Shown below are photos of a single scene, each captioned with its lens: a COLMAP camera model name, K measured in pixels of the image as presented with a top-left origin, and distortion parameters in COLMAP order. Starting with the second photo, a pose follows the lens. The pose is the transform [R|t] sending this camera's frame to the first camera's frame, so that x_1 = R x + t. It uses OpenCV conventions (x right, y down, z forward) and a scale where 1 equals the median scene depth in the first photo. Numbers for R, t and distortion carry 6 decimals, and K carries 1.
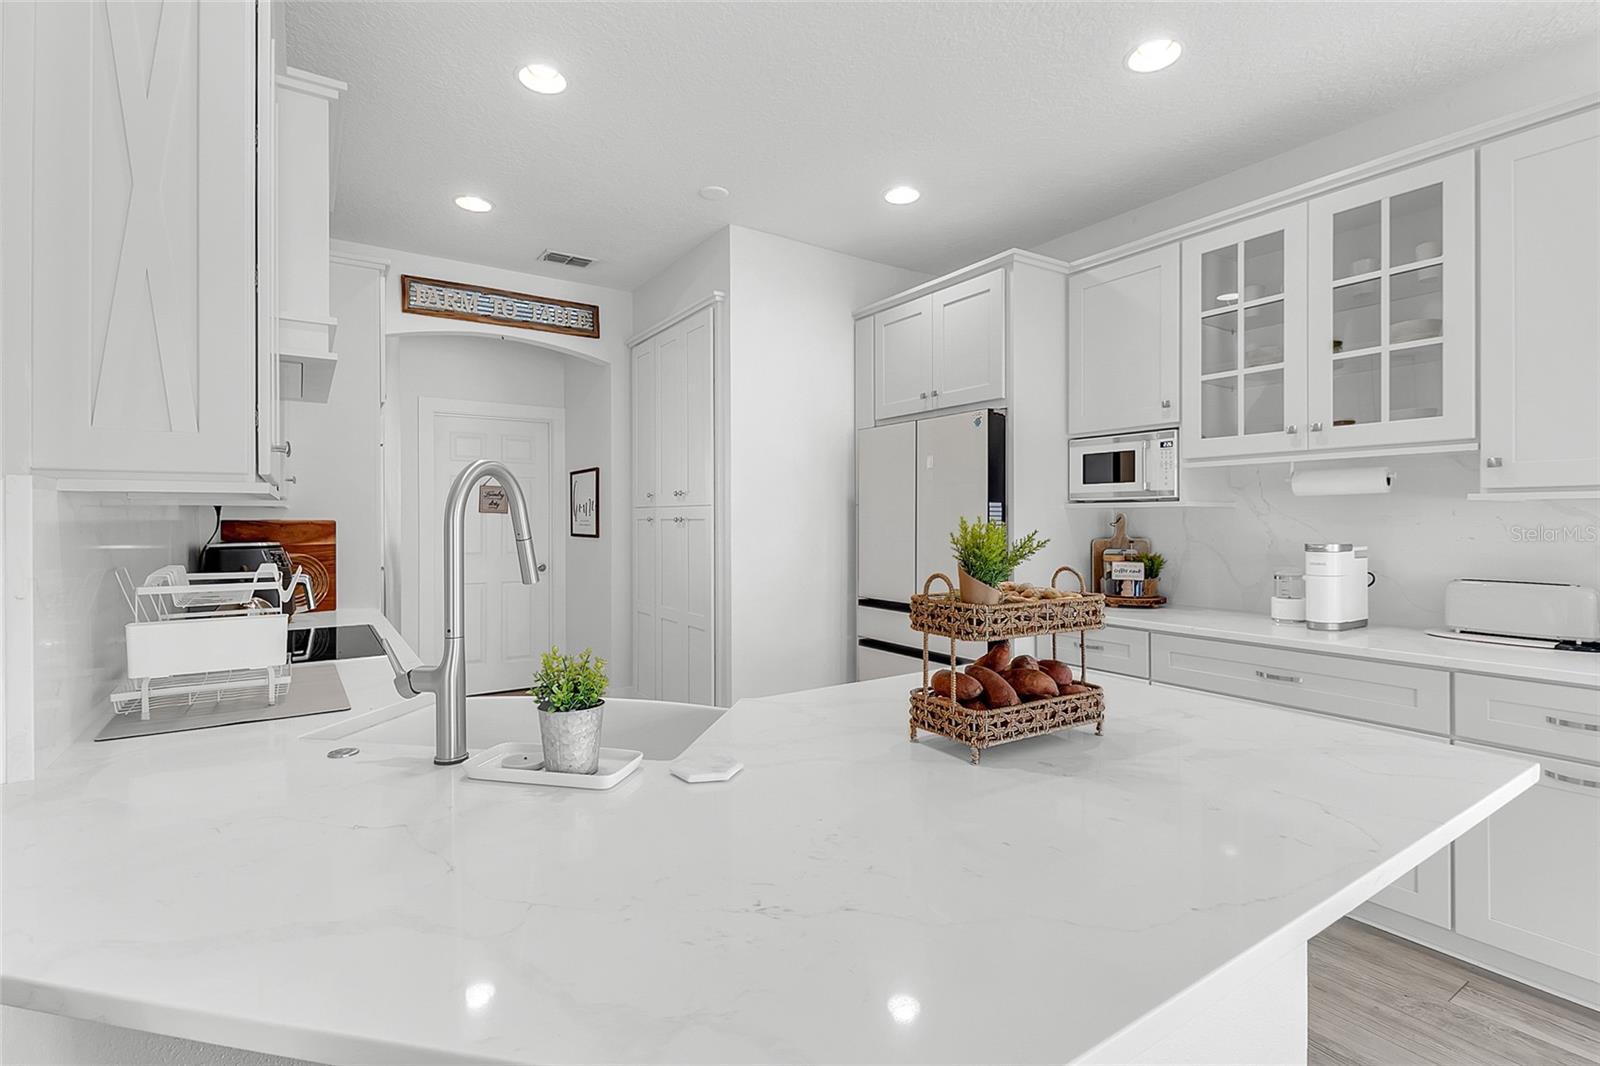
lens RADIAL K [[745.7, 0, 797.4], [0, 745.7, 520.6], [0, 0, 1]] dist [0.003499, -0.001587]
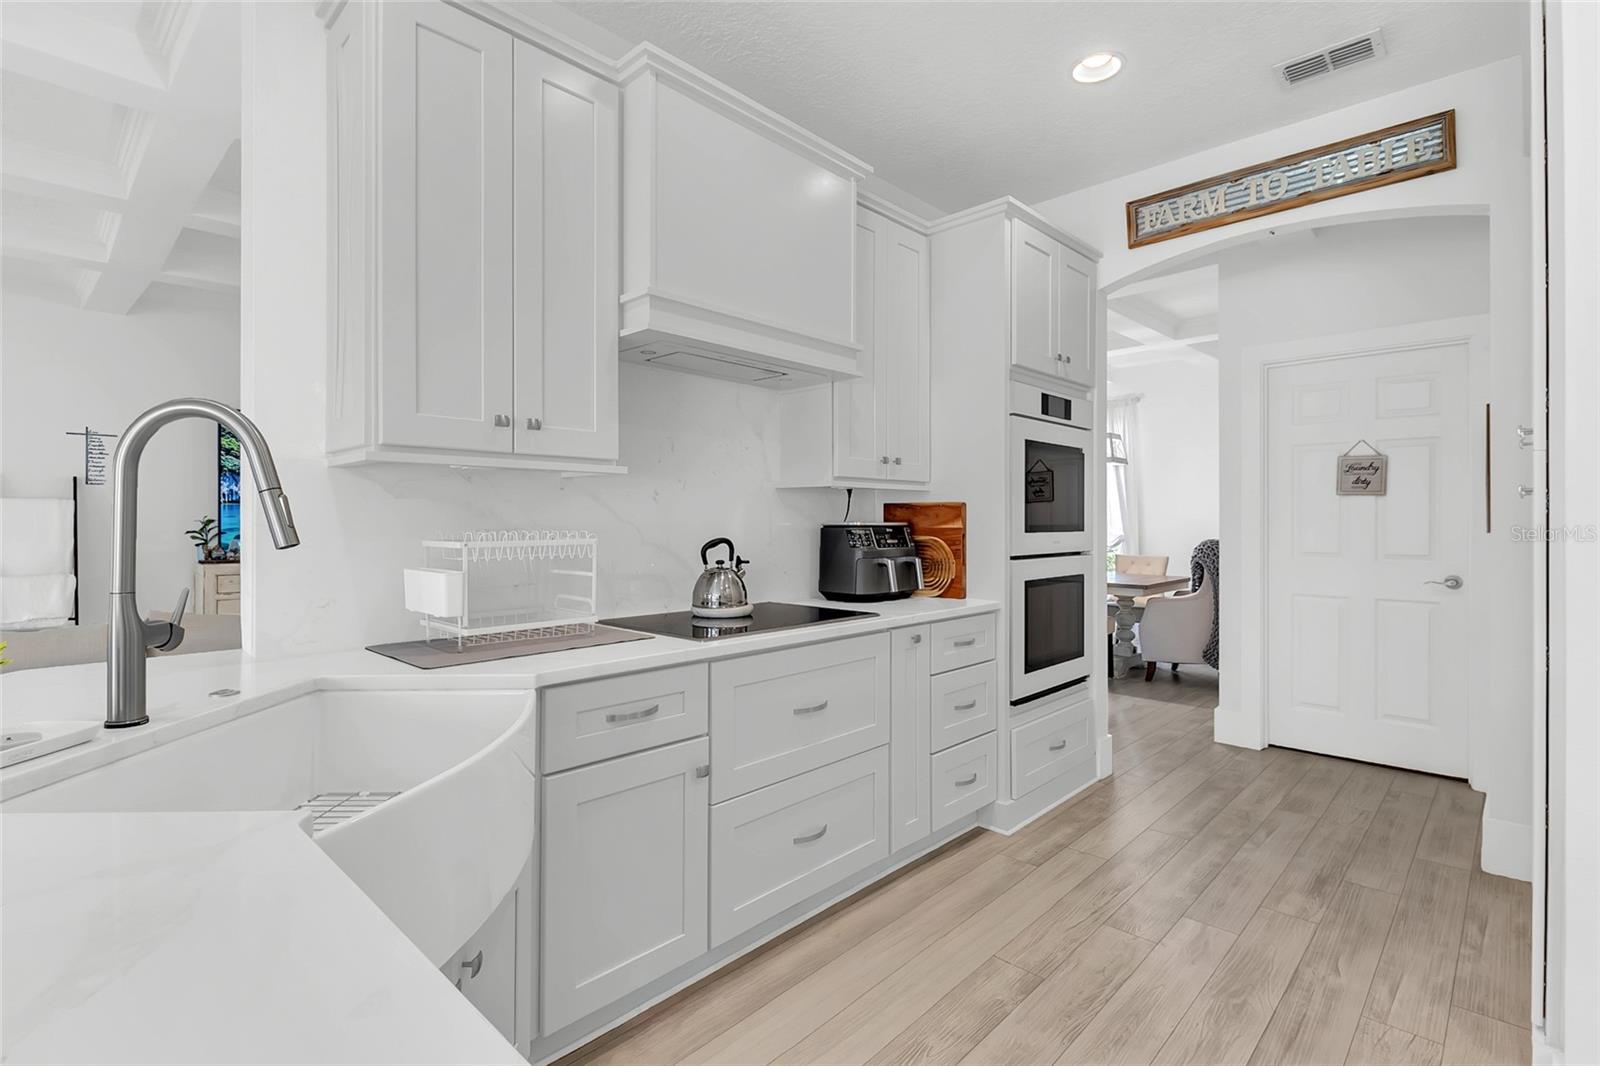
lens RADIAL K [[745.7, 0, 797.4], [0, 745.7, 520.6], [0, 0, 1]] dist [0.003499, -0.001587]
pose [[0.228172, -0.000594, -0.973621, 0.175920], [-0.001776, 0.999998, -0.001027, 0.018809], [0.973619, 0.001964, 0.228171, 0.447821]]
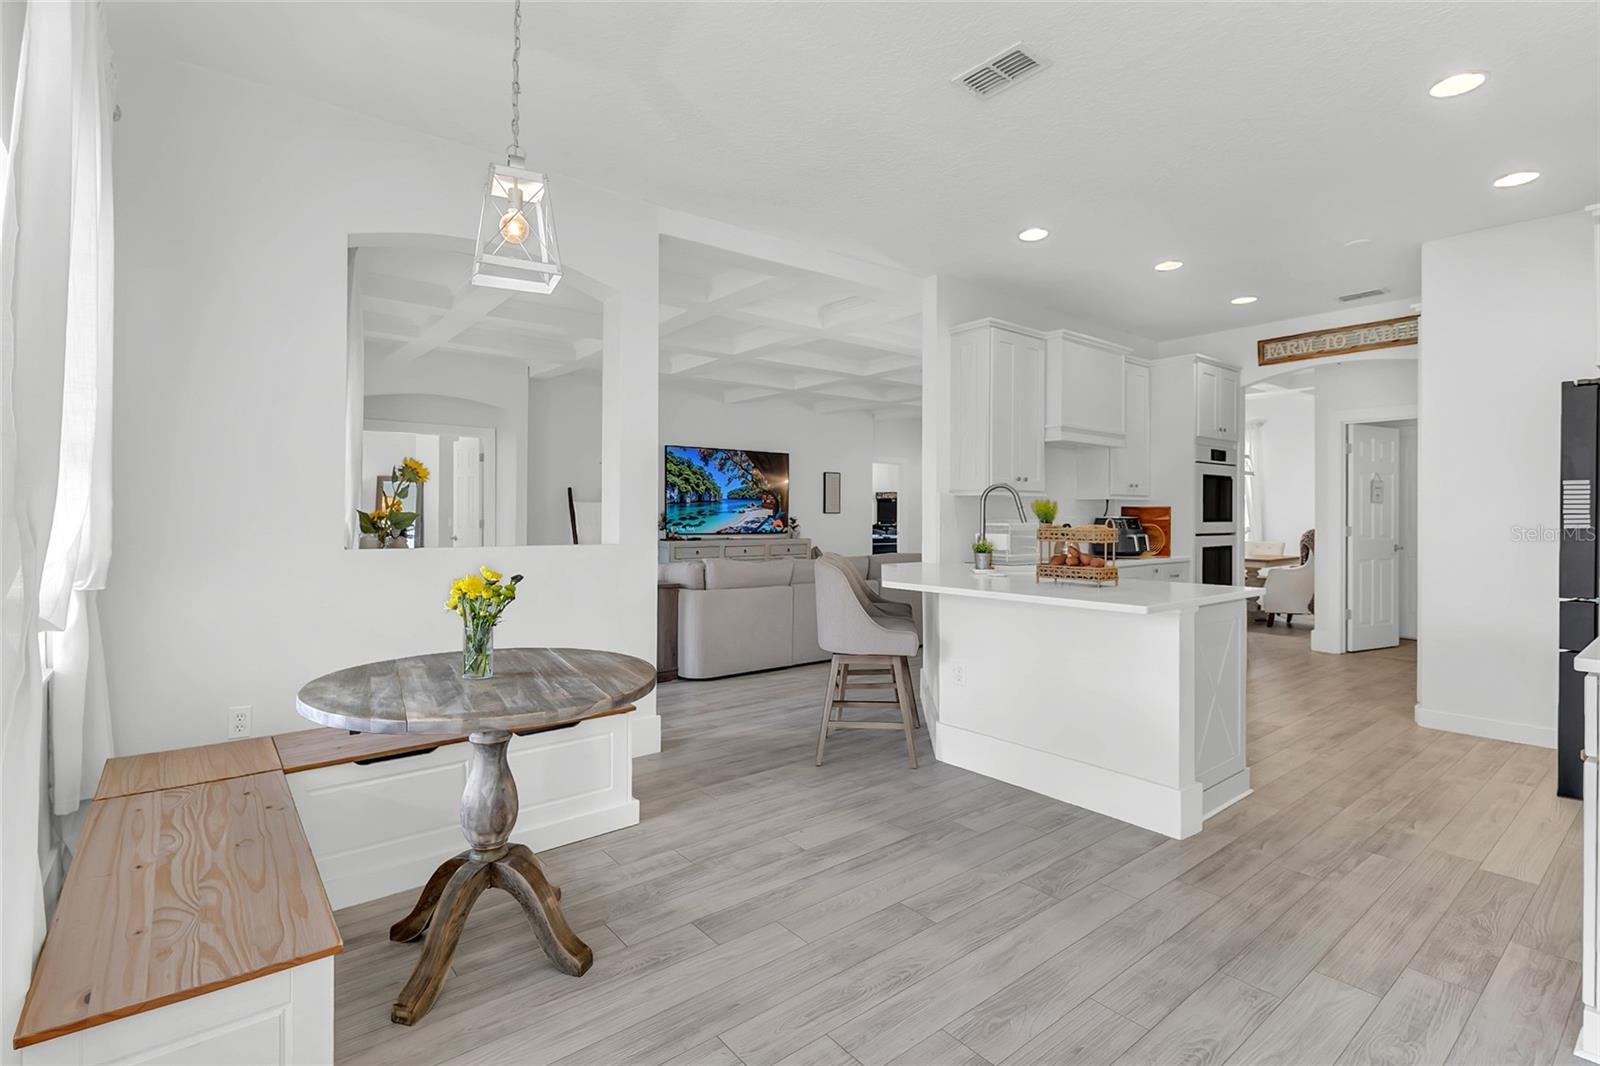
lens RADIAL K [[747.7, 0, 823.8], [0, 747.7, 515.9], [0, 0, 1]] dist [-0.001690, -0.000666]
pose [[0.131574, 0.000204, -0.991306, 0.799471], [-0.003911, 0.999992, -0.000313, 0.020846], [0.991299, 0.003918, 0.131574, -0.046217]]
